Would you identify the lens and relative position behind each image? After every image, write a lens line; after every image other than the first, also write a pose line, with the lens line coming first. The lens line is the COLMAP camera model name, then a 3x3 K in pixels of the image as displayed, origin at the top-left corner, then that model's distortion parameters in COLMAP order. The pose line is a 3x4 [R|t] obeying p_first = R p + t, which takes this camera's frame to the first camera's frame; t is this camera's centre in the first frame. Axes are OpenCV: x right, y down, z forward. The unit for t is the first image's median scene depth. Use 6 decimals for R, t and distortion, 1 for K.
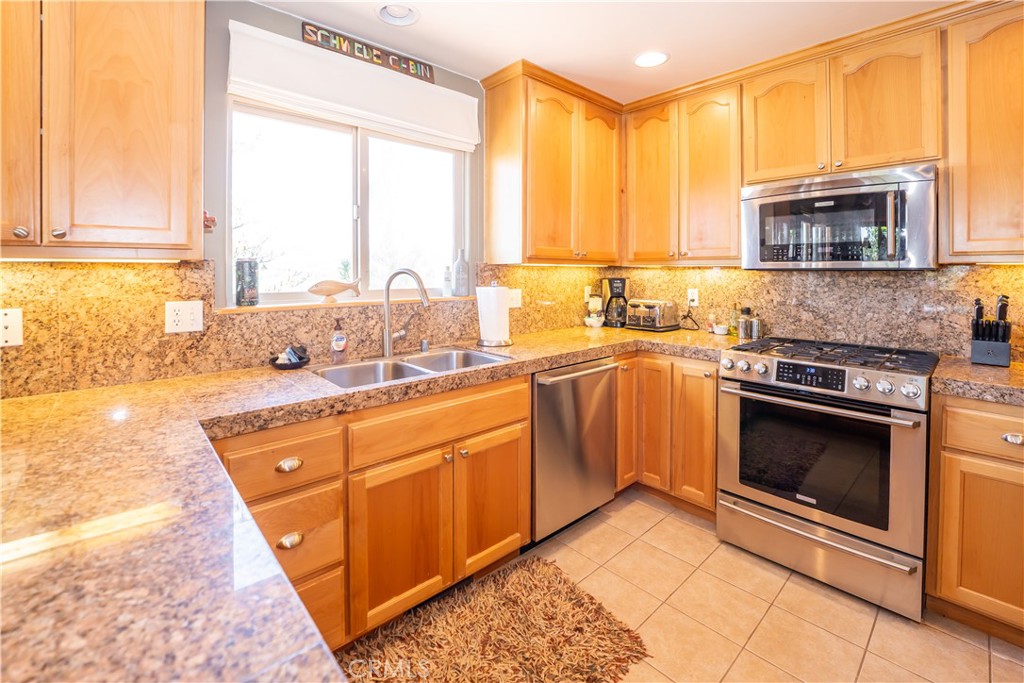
lens RADIAL K [[446.6, 0, 509.9], [0, 446.6, 273.7], [0, 0, 1]] dist [-0.032468, 0.003426]
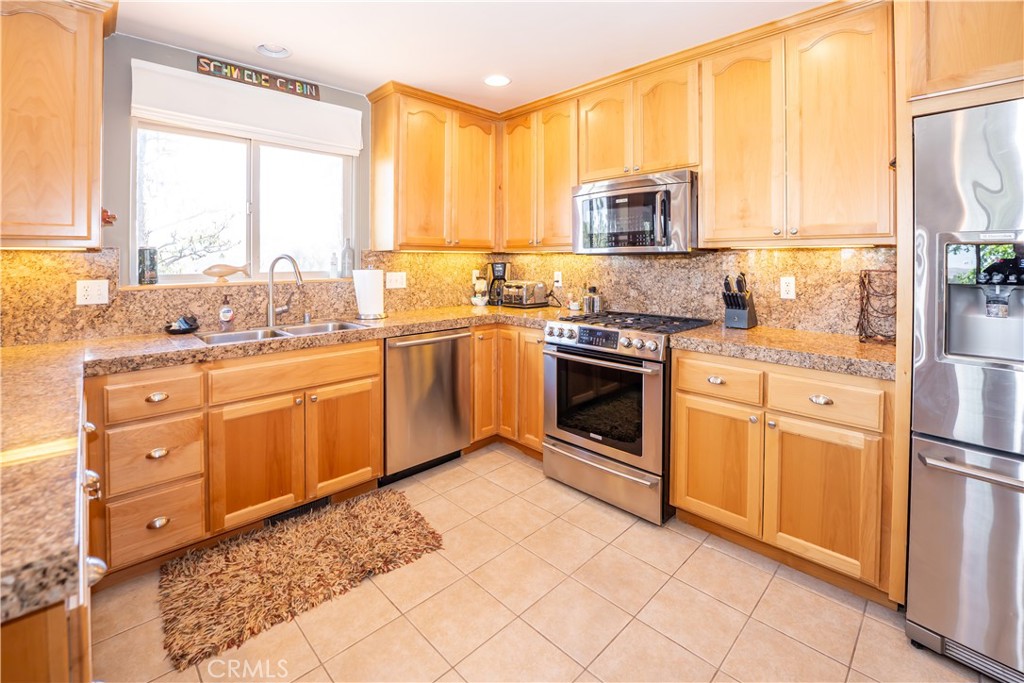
lens RADIAL K [[446.6, 0, 502.9], [0, 446.6, 259.4], [0, 0, 1]] dist [-0.032468, 0.003426]
pose [[0.999723, -0.005171, 0.022952, 0.358162], [0.005334, 0.999961, -0.007057, 0.014299], [-0.022915, 0.007178, 0.999712, -0.250869]]
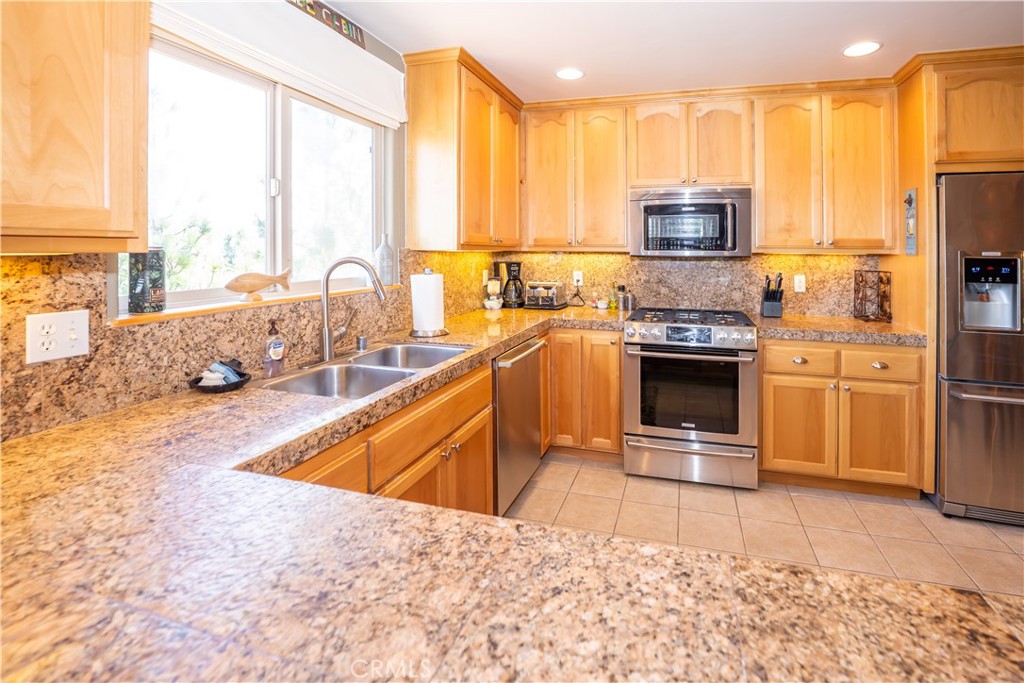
lens RADIAL K [[446.6, 0, 566.9], [0, 446.6, 247.3], [0, 0, 1]] dist [-0.032468, 0.003426]
pose [[0.840191, 0.006934, 0.542247, -0.372733], [-0.001536, 0.999945, -0.010408, -0.023839], [-0.542289, 0.007912, 0.840155, 0.037819]]
